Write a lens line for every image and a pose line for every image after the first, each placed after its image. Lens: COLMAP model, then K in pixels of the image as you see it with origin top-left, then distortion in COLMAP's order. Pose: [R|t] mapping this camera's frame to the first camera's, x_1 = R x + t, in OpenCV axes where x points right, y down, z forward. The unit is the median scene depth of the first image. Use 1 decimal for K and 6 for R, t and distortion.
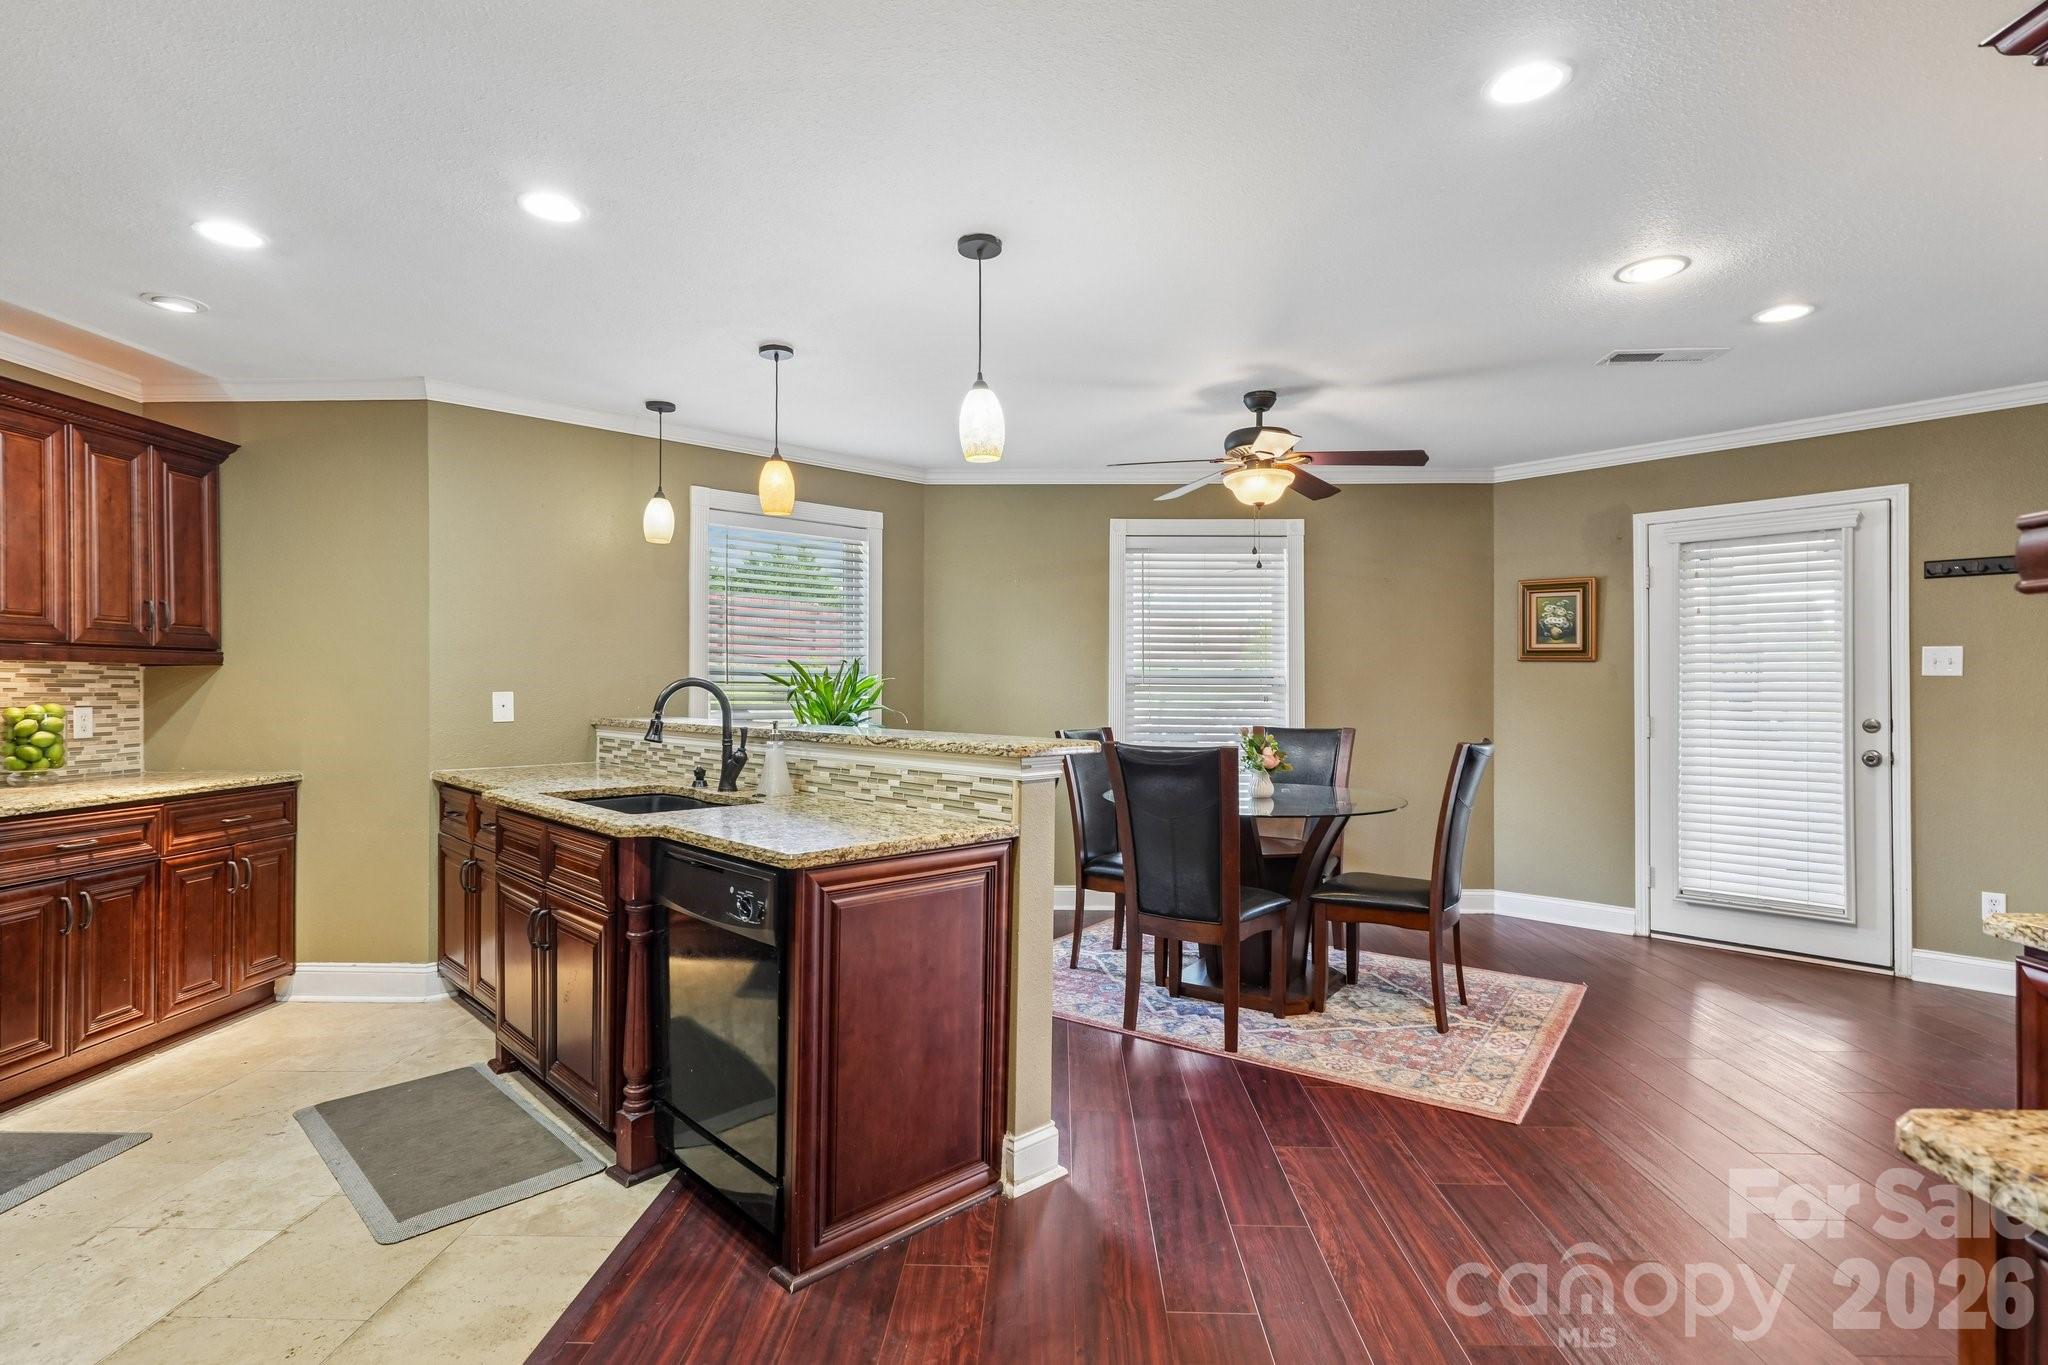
lens RADIAL K [[1007.2, 0, 1020.6], [0, 1007.2, 679.7], [0, 0, 1]] dist [-0.000721, 0.000927]
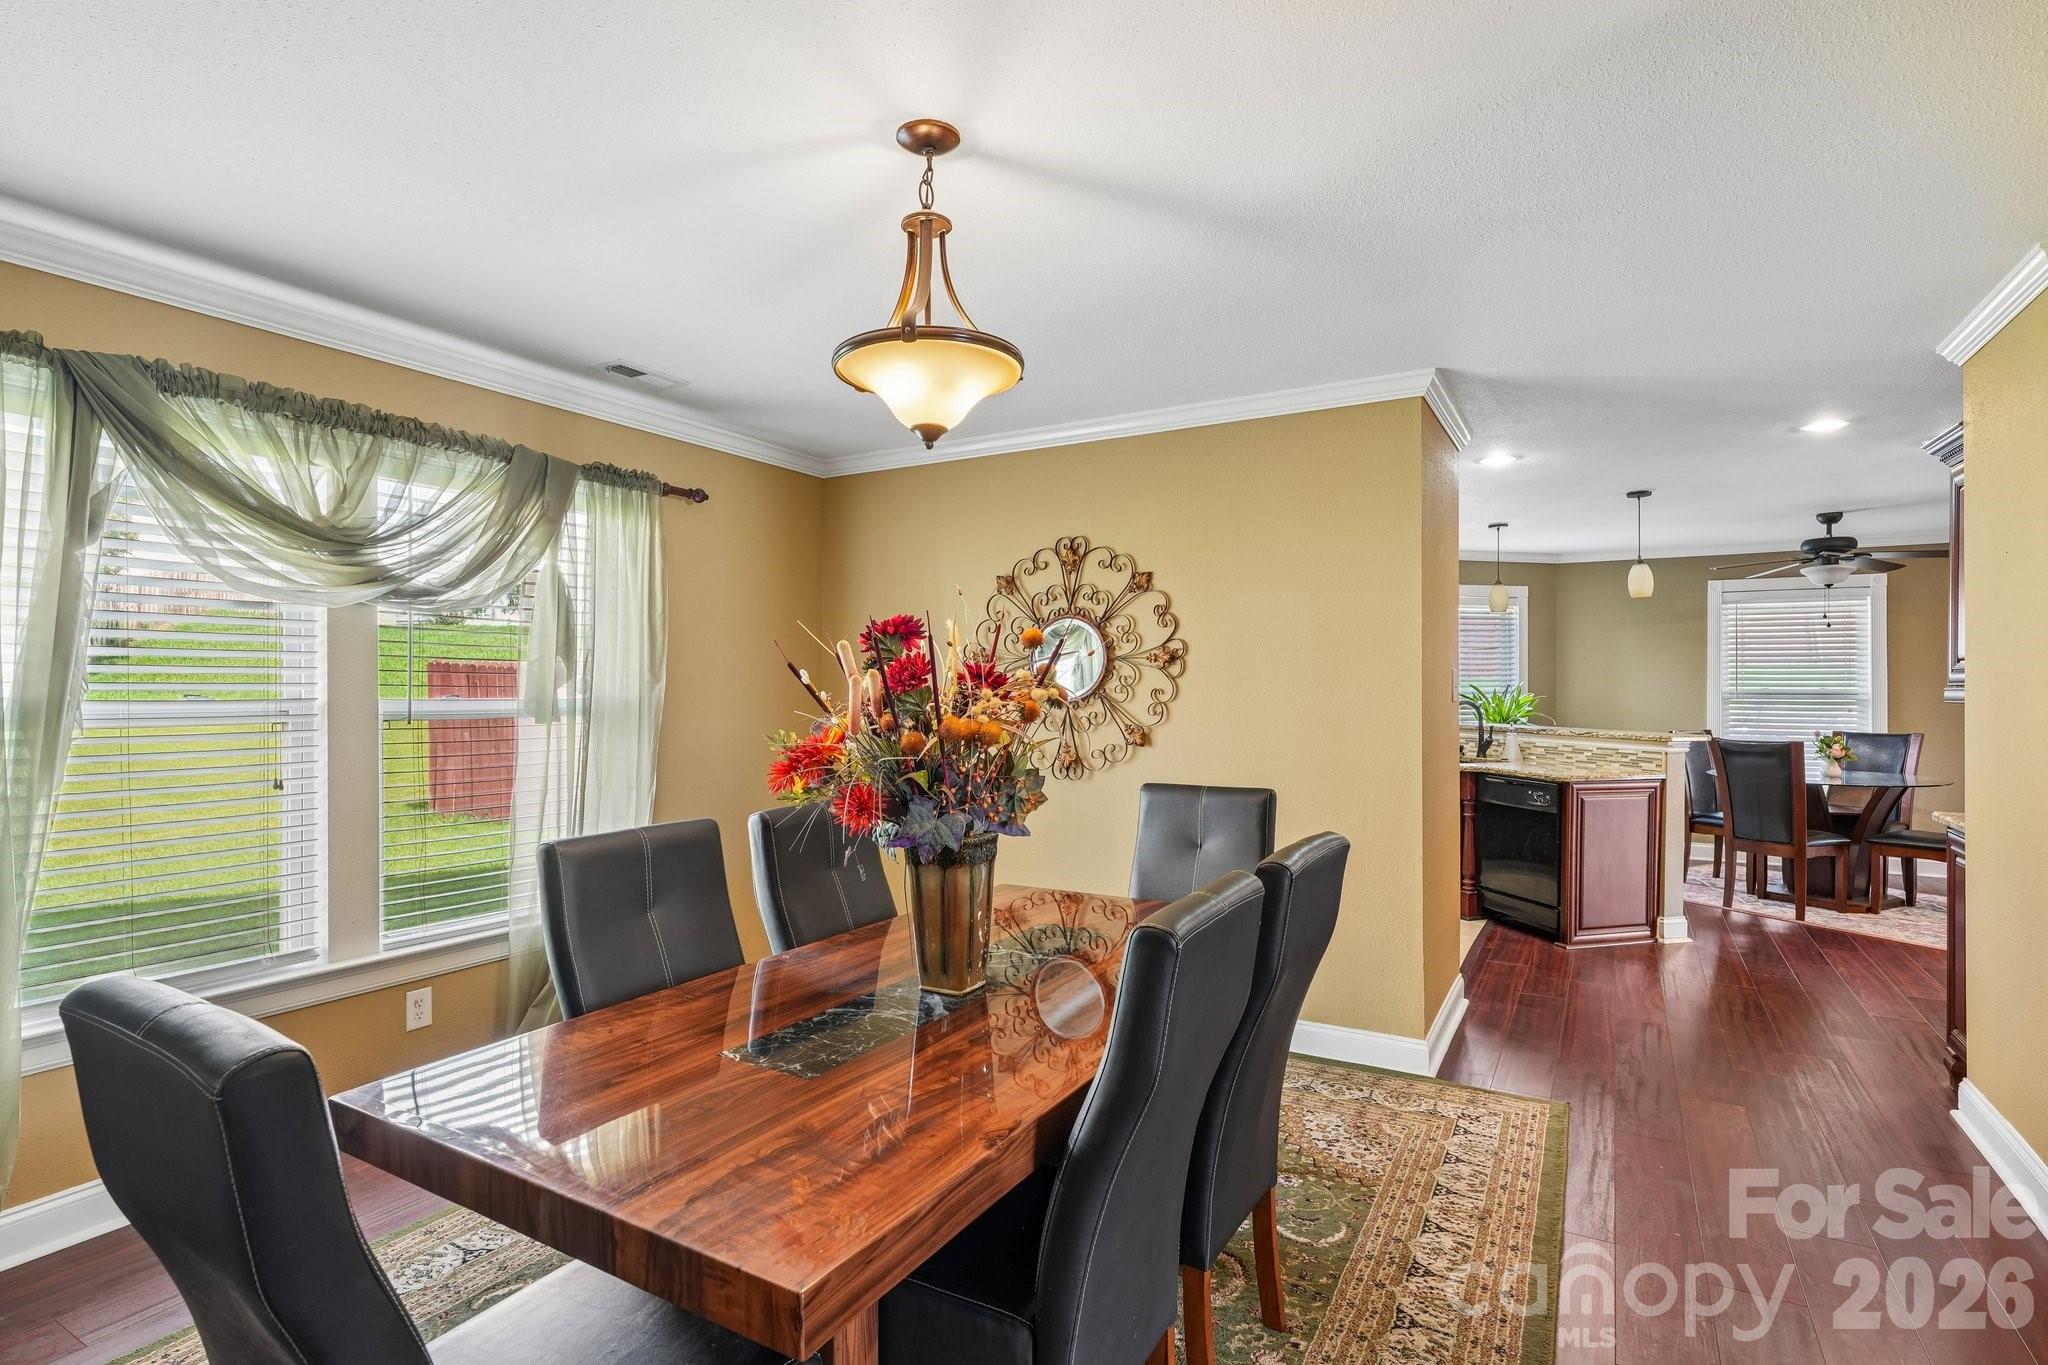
lens RADIAL K [[1010.7, 0, 1023.1], [0, 1010.7, 684.0], [0, 0, 1]] dist [0.000049, 0.000235]
pose [[0.880075, -0.003871, -0.474818, -0.106303], [0.005813, 0.999980, 0.002622, -0.033974], [0.474799, -0.005068, 0.880080, -0.890169]]
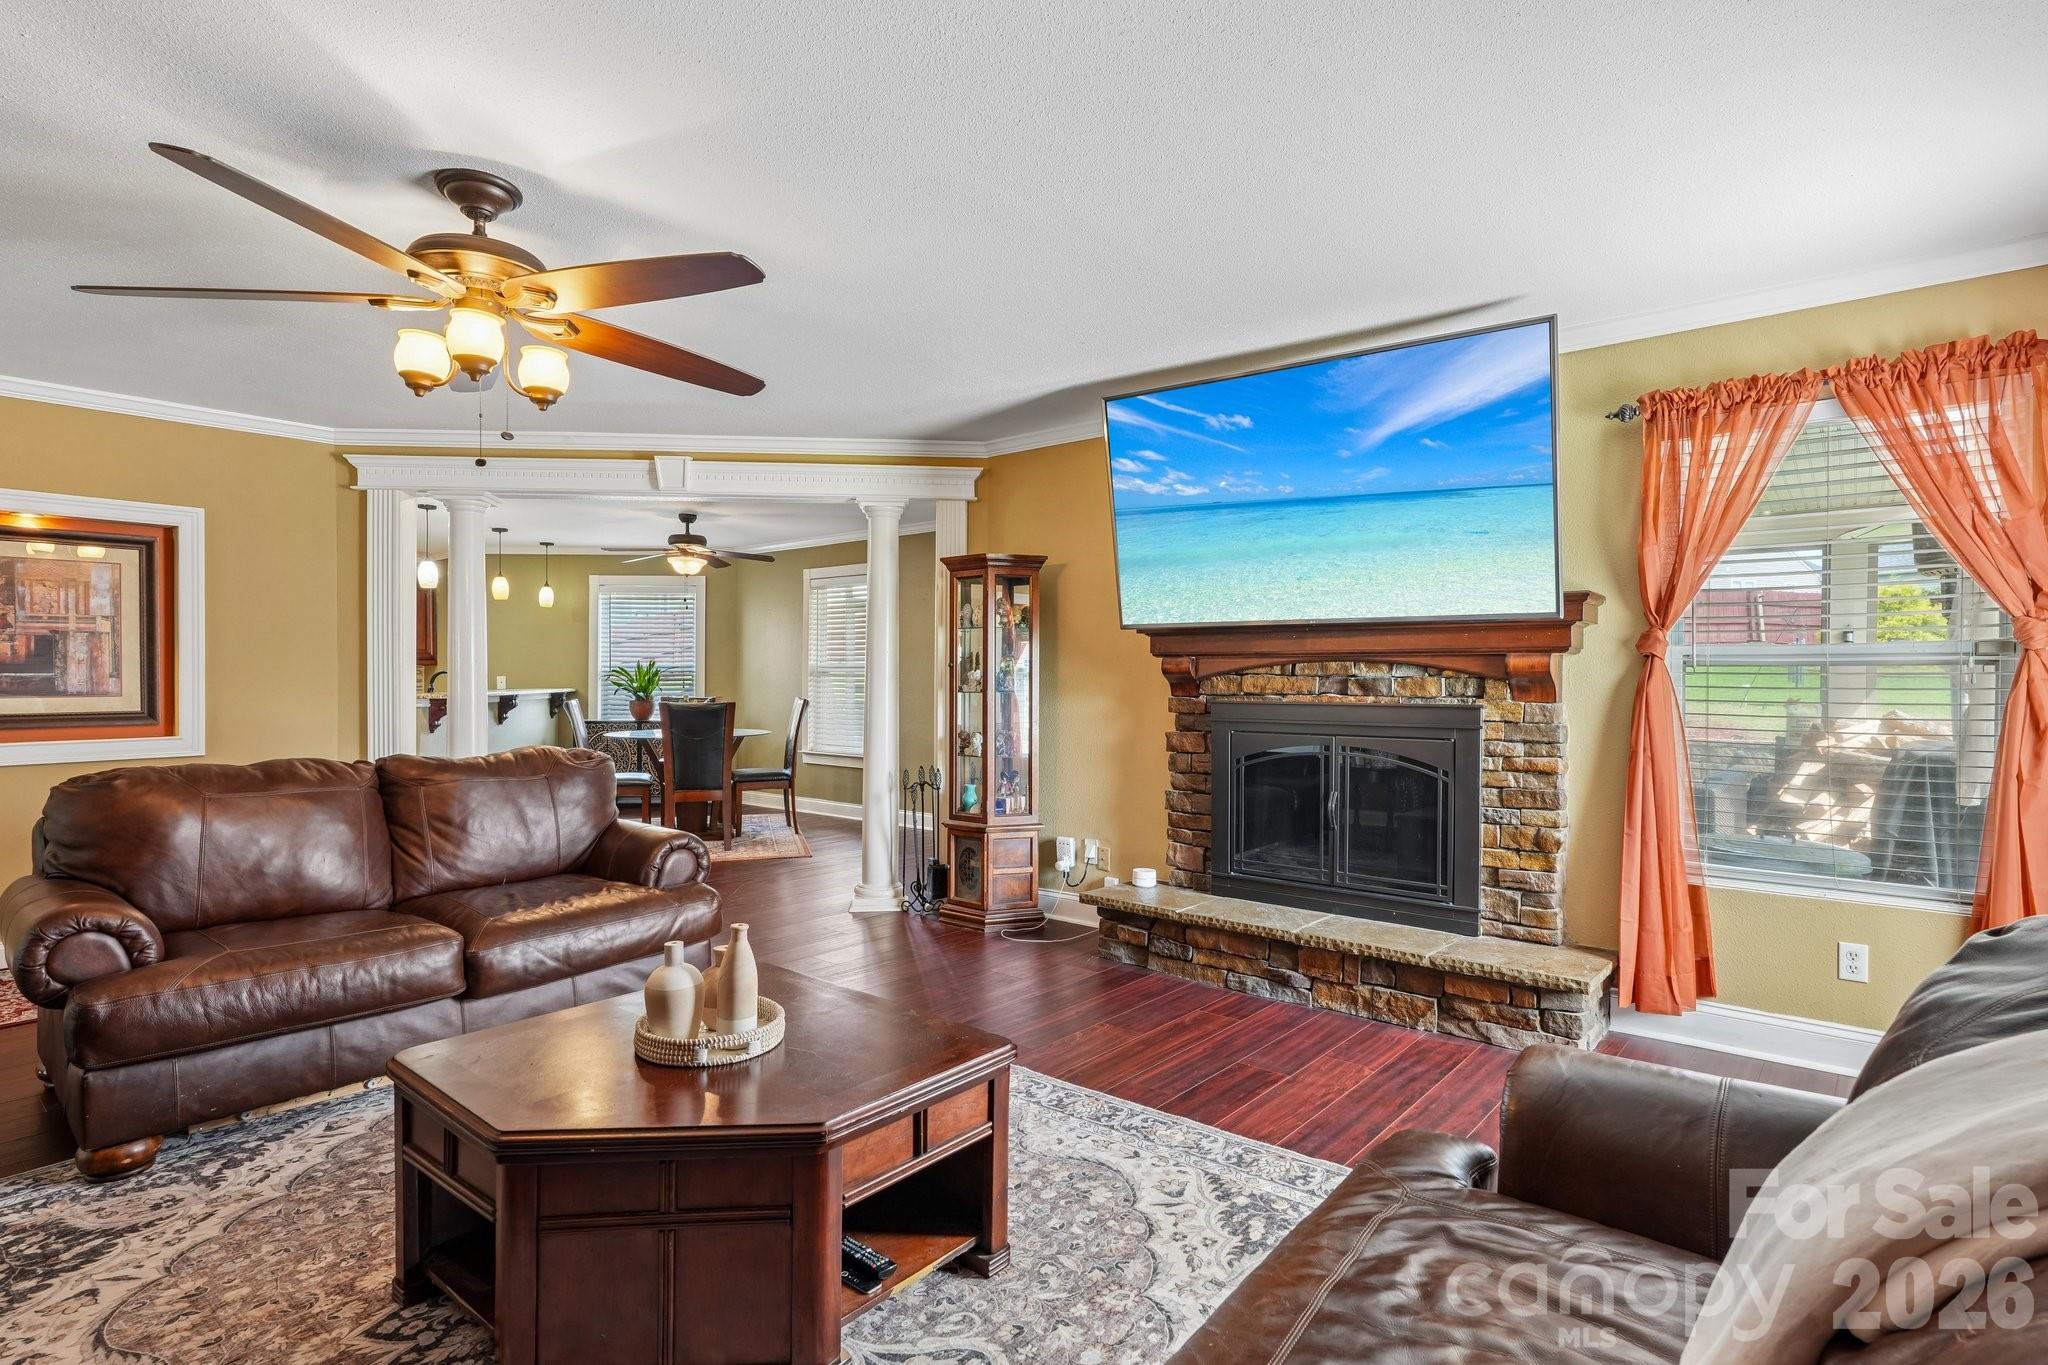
lens RADIAL K [[1015.6, 0, 1024.0], [0, 1015.6, 682.5], [0, 0, 1]] dist [0.000306, -0.000288]
pose [[0.787988, 0.004422, -0.615675, 1.788032], [0.000600, 0.999968, 0.007950, 0.010476], [0.615691, -0.006634, 0.787960, -0.081861]]
